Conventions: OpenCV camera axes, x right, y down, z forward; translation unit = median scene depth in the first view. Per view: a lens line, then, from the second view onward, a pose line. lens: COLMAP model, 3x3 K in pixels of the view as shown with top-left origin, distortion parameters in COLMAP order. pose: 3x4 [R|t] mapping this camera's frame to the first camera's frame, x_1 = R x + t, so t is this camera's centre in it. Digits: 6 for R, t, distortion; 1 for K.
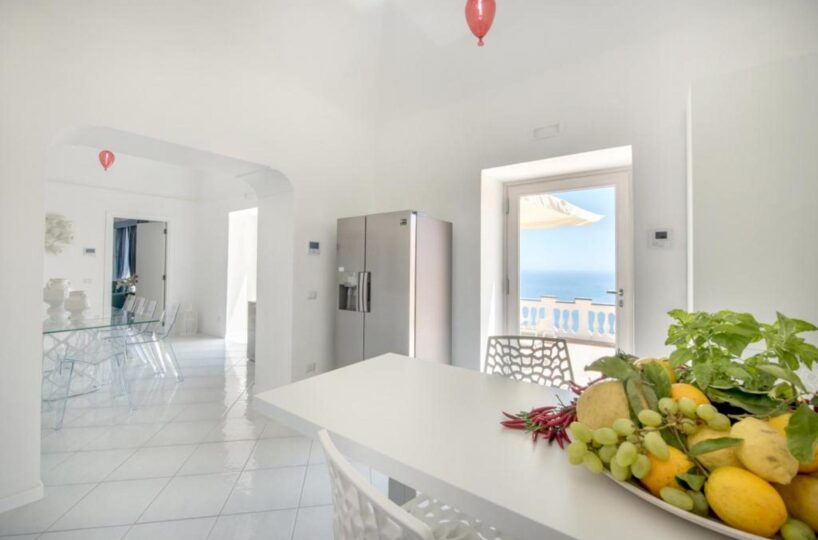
lens RADIAL K [[324.1, 0, 409.2], [0, 324.1, 269.5], [0, 0, 1]] dist [-0.000443, -0.000265]
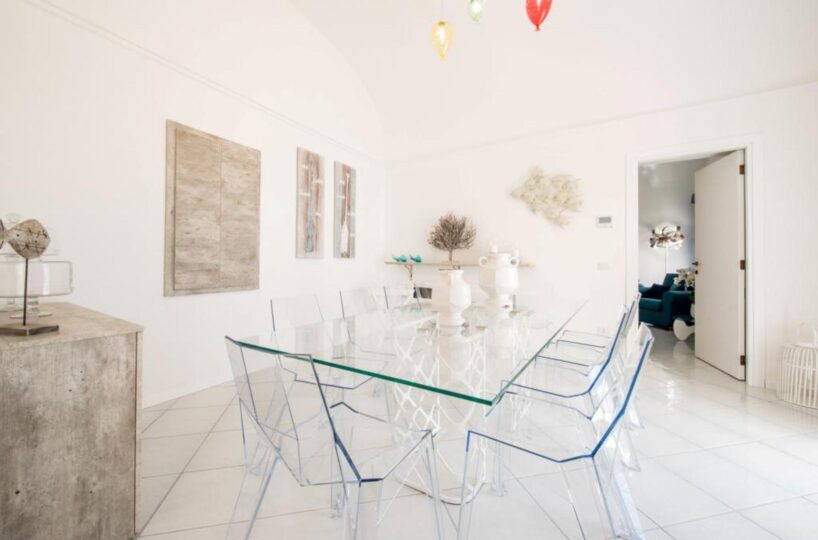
lens RADIAL K [[324.1, 0, 408.9], [0, 324.1, 267.5], [0, 0, 1]] dist [-0.000443, -0.000265]
pose [[0.014427, -0.002892, -0.999892, -0.328806], [-0.015162, 0.999880, -0.003111, 0.048019], [0.999781, 0.015205, 0.014381, 0.595149]]
